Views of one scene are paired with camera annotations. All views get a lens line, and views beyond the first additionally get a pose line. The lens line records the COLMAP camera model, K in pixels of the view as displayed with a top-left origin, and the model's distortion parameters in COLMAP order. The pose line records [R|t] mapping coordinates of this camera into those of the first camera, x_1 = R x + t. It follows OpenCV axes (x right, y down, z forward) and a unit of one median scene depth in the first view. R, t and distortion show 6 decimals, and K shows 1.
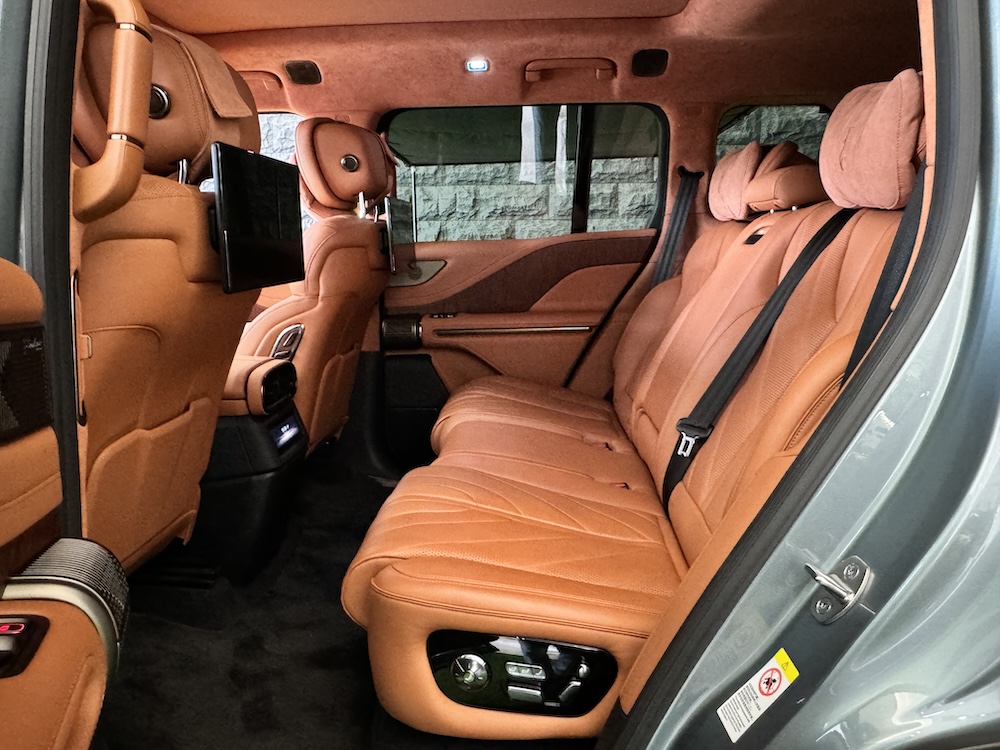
lens RADIAL K [[698.3, 0, 516.3], [0, 698.3, 366.3], [0, 0, 1]] dist [0.004139, -0.009663]
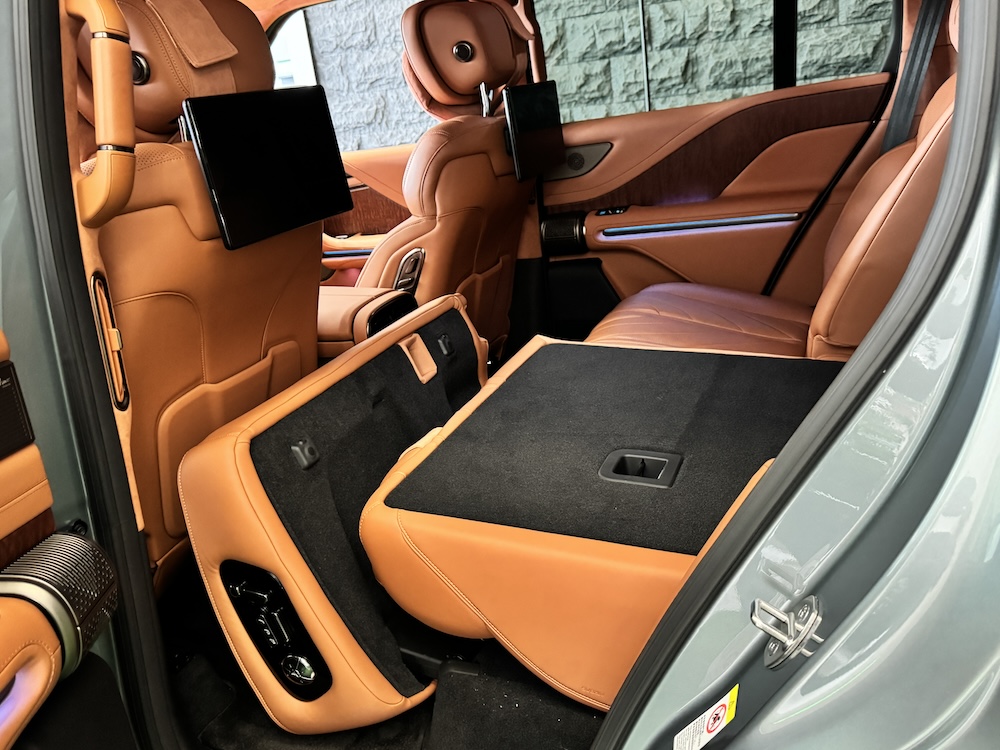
lens RADIAL K [[851.3, 0, 505.5], [0, 851.3, 378.5], [0, 0, 1]] dist [0.077876, -0.146684]
pose [[0.936545, 0.006231, -0.350491, 0.136884], [0.054293, 0.985198, 0.162592, -0.049680], [0.346317, -0.171304, 0.922345, -0.013637]]
